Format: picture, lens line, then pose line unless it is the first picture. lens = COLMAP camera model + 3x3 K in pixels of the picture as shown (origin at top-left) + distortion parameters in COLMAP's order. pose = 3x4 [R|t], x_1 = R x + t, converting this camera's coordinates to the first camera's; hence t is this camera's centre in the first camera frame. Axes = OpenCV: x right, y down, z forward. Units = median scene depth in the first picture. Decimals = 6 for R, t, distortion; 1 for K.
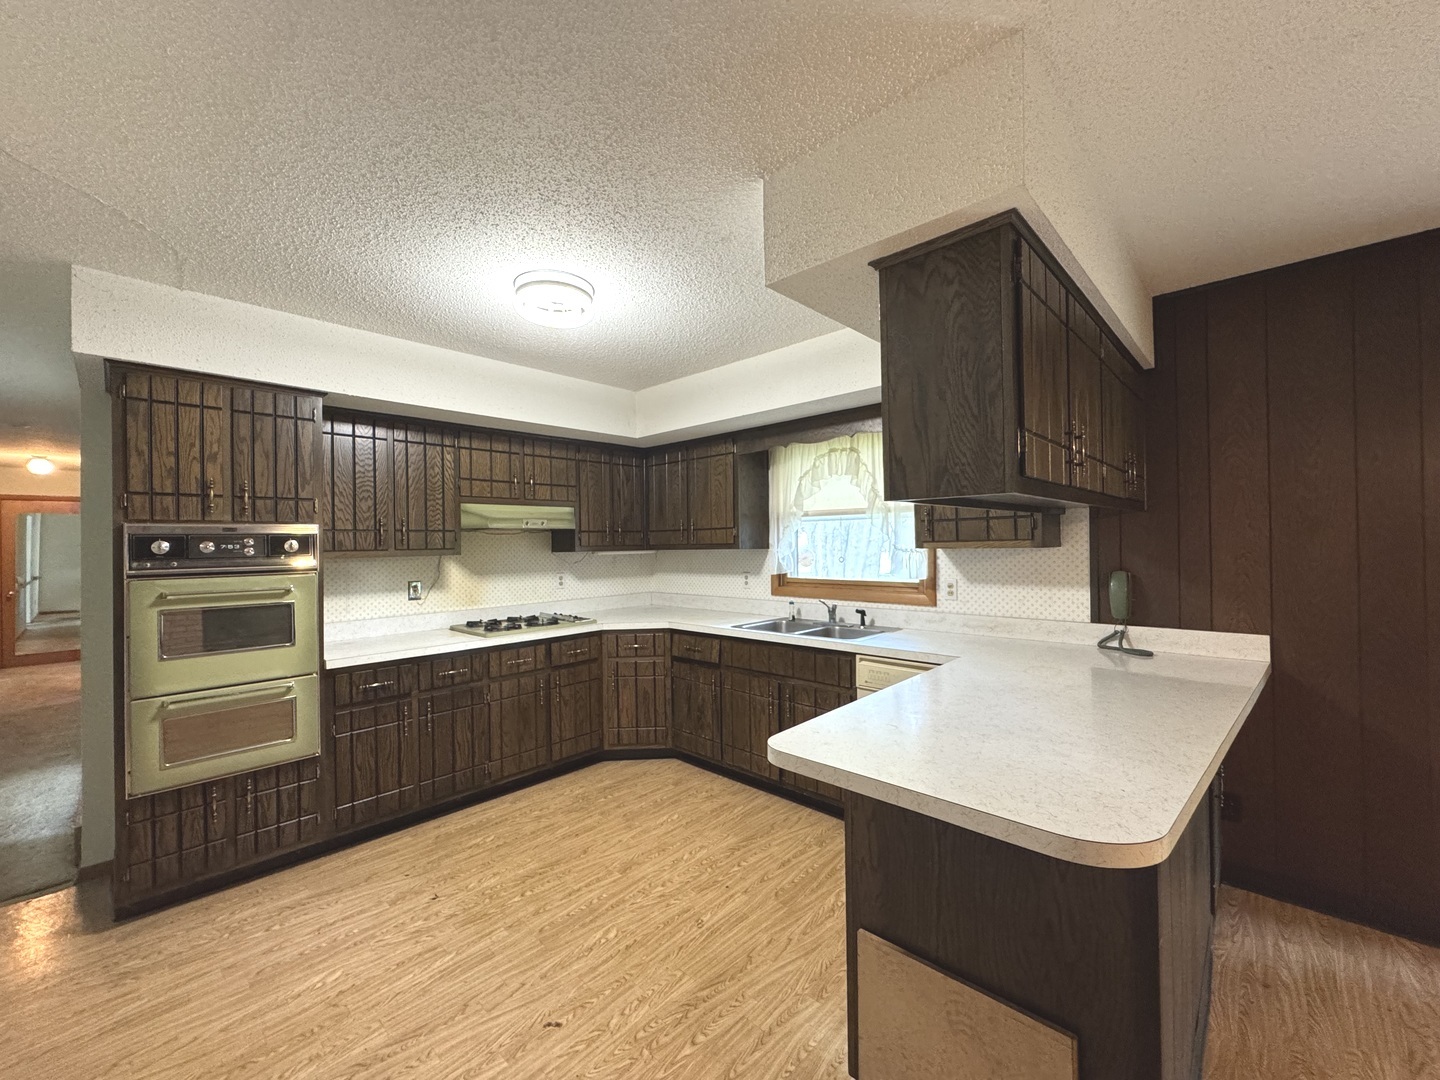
lens RADIAL K [[576.7, 0, 717.4], [0, 576.7, 538.0], [0, 0, 1]] dist [-0.003489, 0.000459]
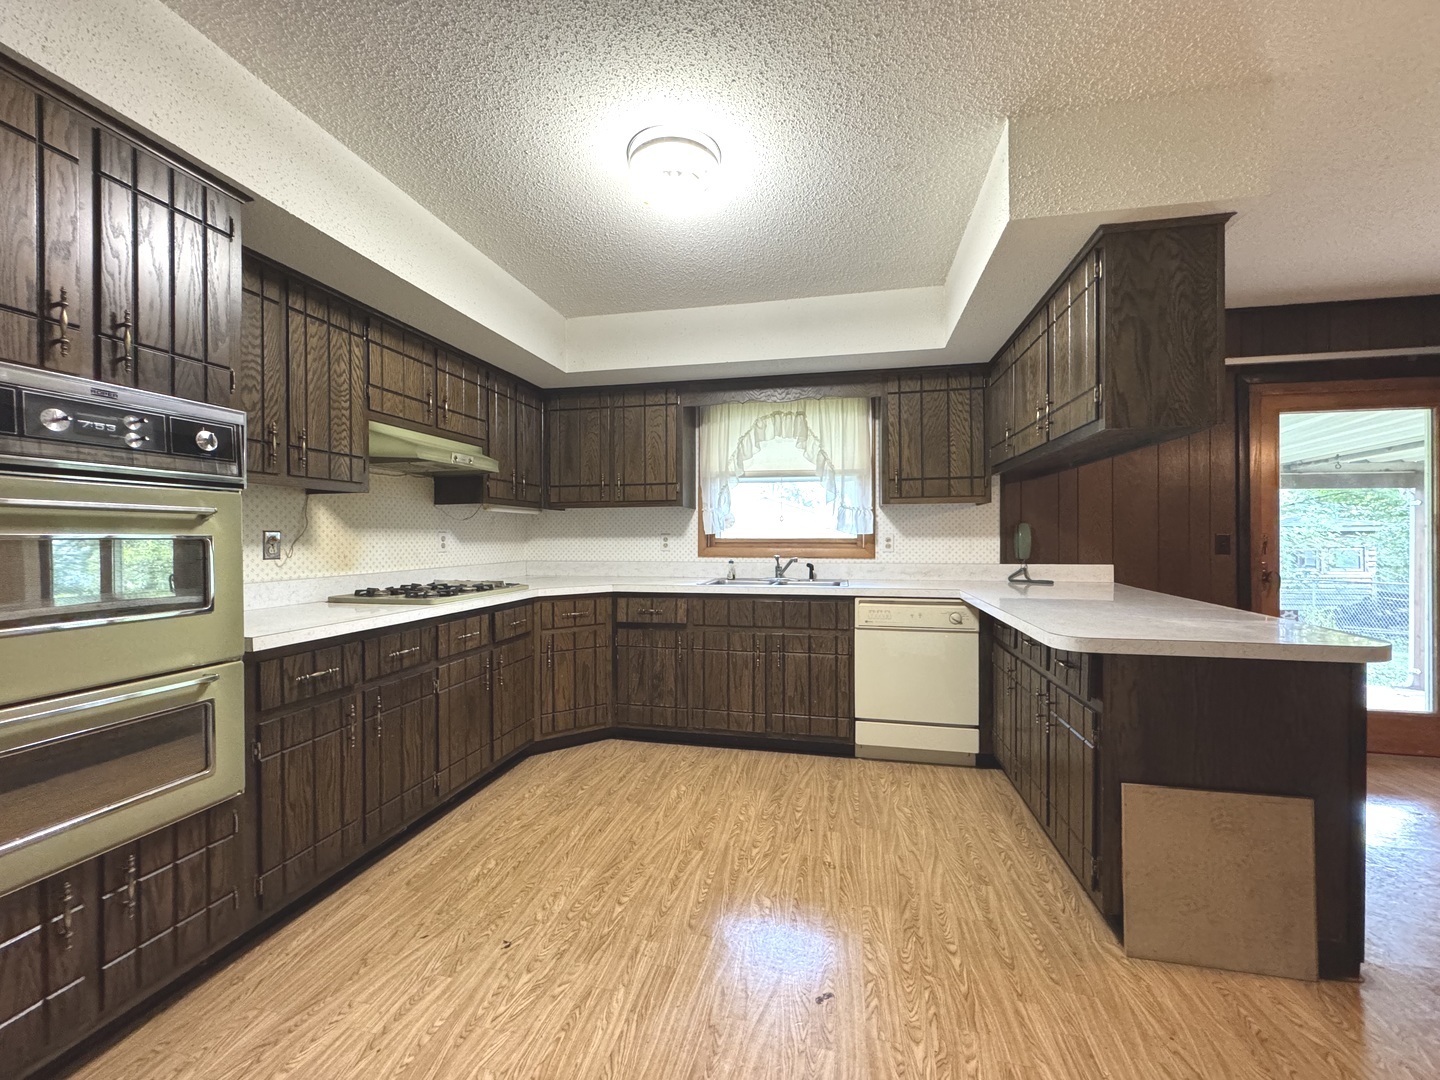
lens RADIAL K [[576.7, 0, 717.4], [0, 576.7, 538.4], [0, 0, 1]] dist [-0.003489, 0.000459]
pose [[0.854258, 0.012985, 0.519687, -0.519628], [-0.016186, 0.999868, 0.001624, 0.089297], [-0.519597, -0.009799, 0.854355, 0.203530]]
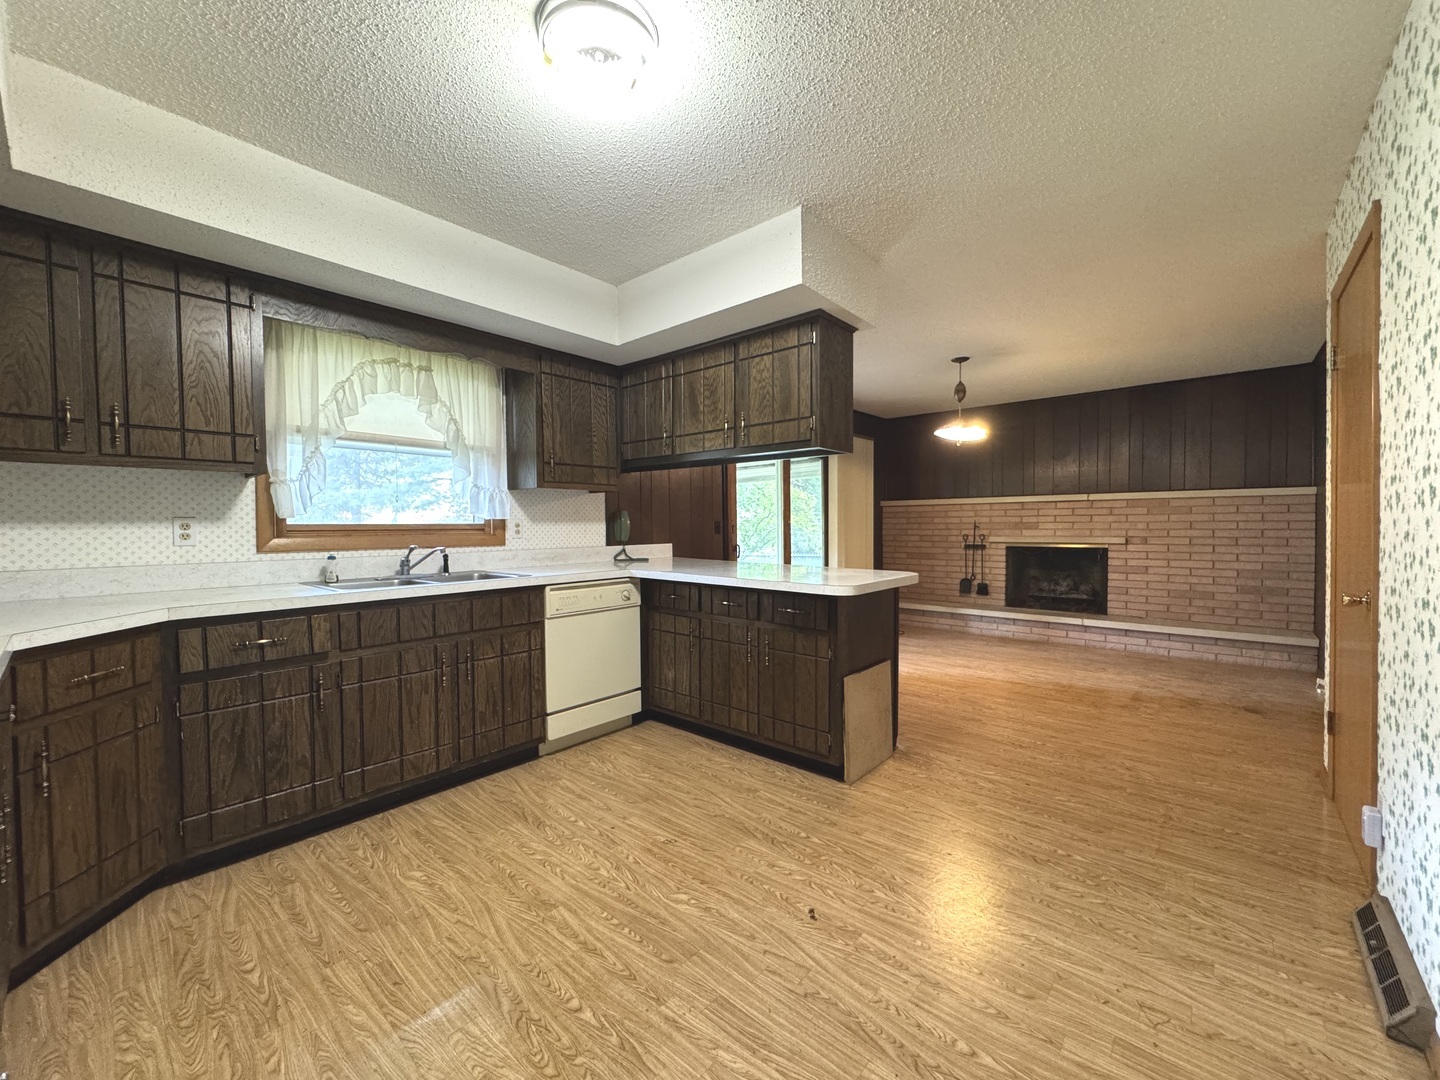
lens RADIAL K [[576.7, 0, 722.6], [0, 576.7, 538.3], [0, 0, 1]] dist [-0.003489, 0.000459]
pose [[-0.050842, -0.008785, 0.998668, -0.752851], [-0.002018, 0.999960, 0.008694, 0.103567], [-0.998705, -0.001574, -0.050858, 0.710322]]
